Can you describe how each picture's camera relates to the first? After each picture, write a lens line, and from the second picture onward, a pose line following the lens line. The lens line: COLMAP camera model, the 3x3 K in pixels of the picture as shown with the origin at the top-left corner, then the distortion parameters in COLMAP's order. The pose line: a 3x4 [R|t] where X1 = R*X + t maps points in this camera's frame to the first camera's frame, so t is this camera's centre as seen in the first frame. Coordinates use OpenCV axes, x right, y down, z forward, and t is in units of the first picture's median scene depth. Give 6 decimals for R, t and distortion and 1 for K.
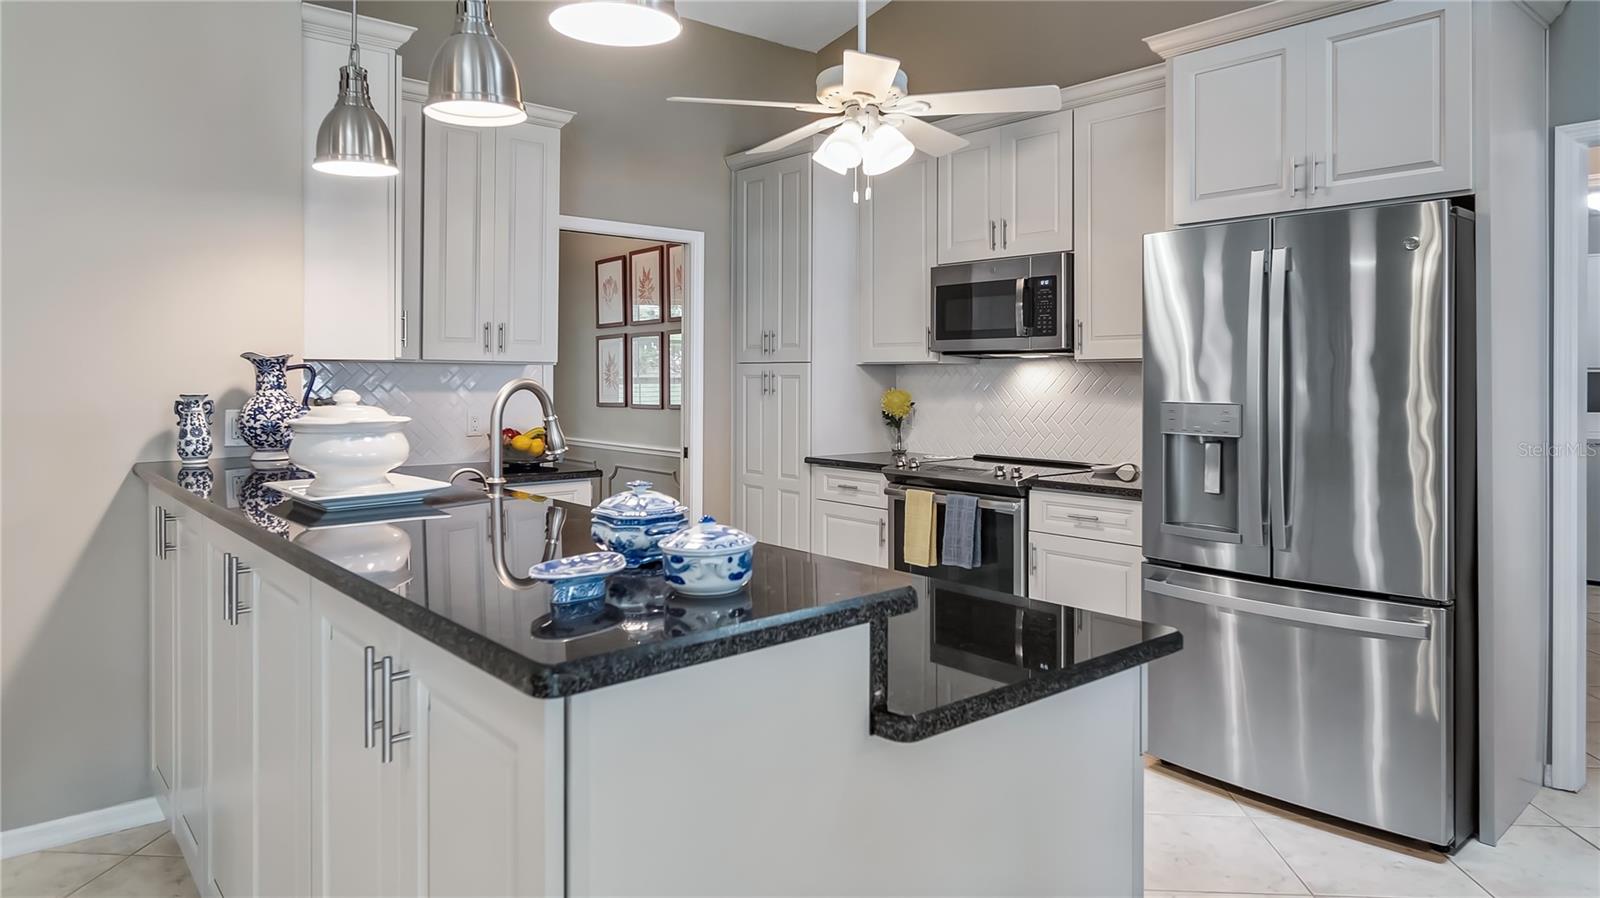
lens RADIAL K [[963.5, 0, 802.3], [0, 963.5, 453.2], [0, 0, 1]] dist [-0.007754, -0.000265]
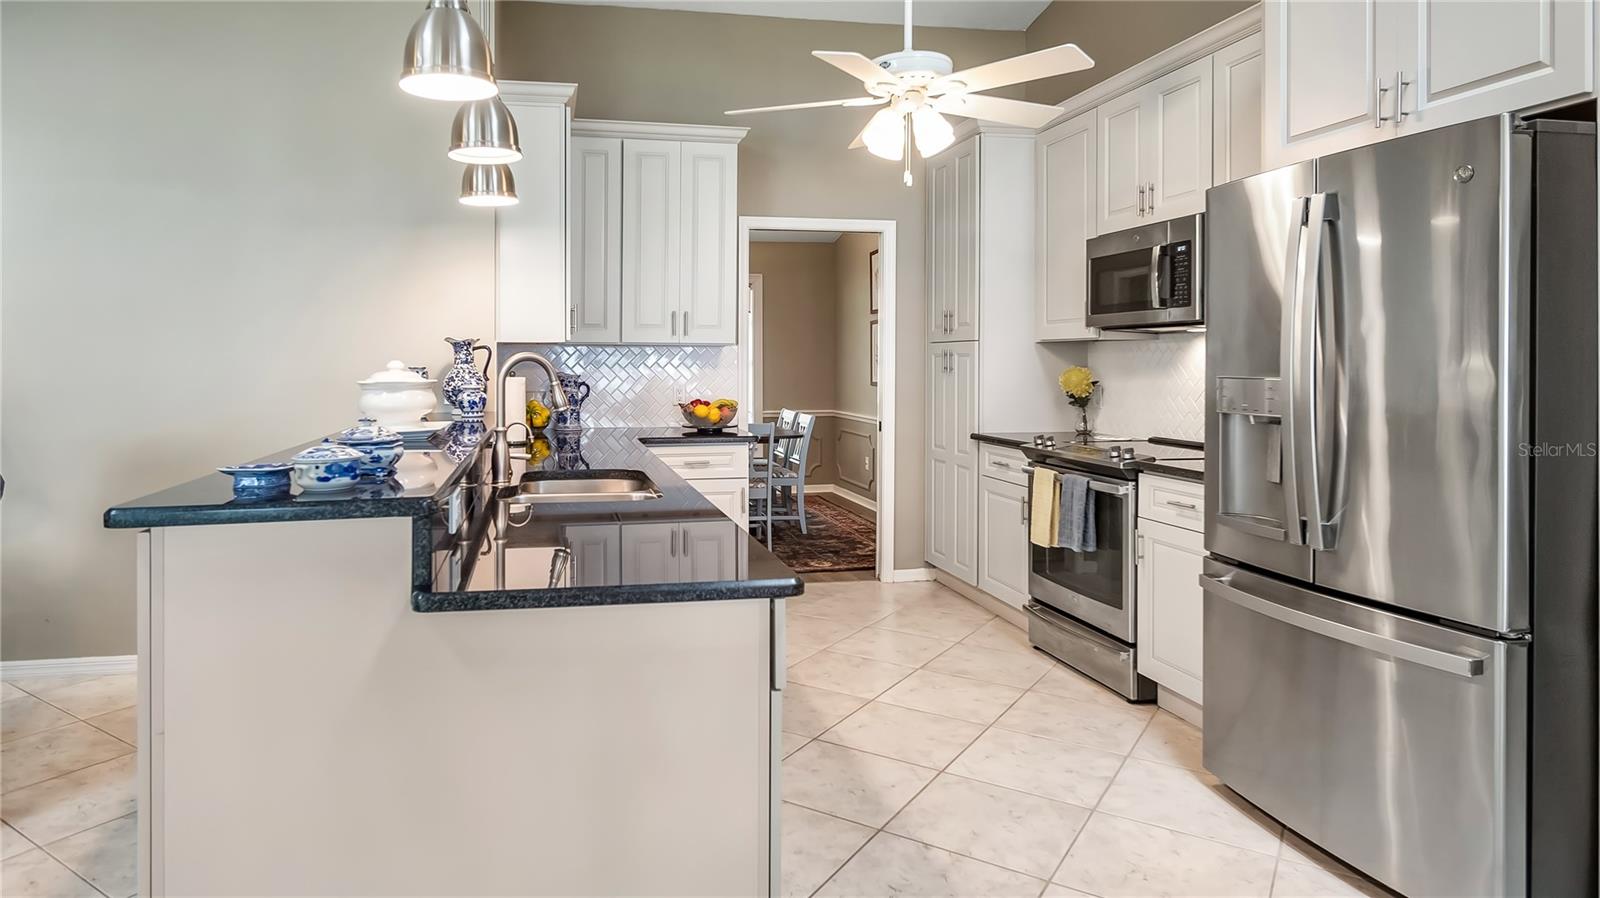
lens RADIAL K [[947.2, 0, 796.9], [0, 947.2, 449.0], [0, 0, 1]] dist [-0.009048, -0.003324]
pose [[0.863709, 0.041465, -0.502282, 0.401835], [-0.036424, 0.999139, 0.019847, 0.008851], [0.502673, 0.001153, 0.864476, 0.040292]]
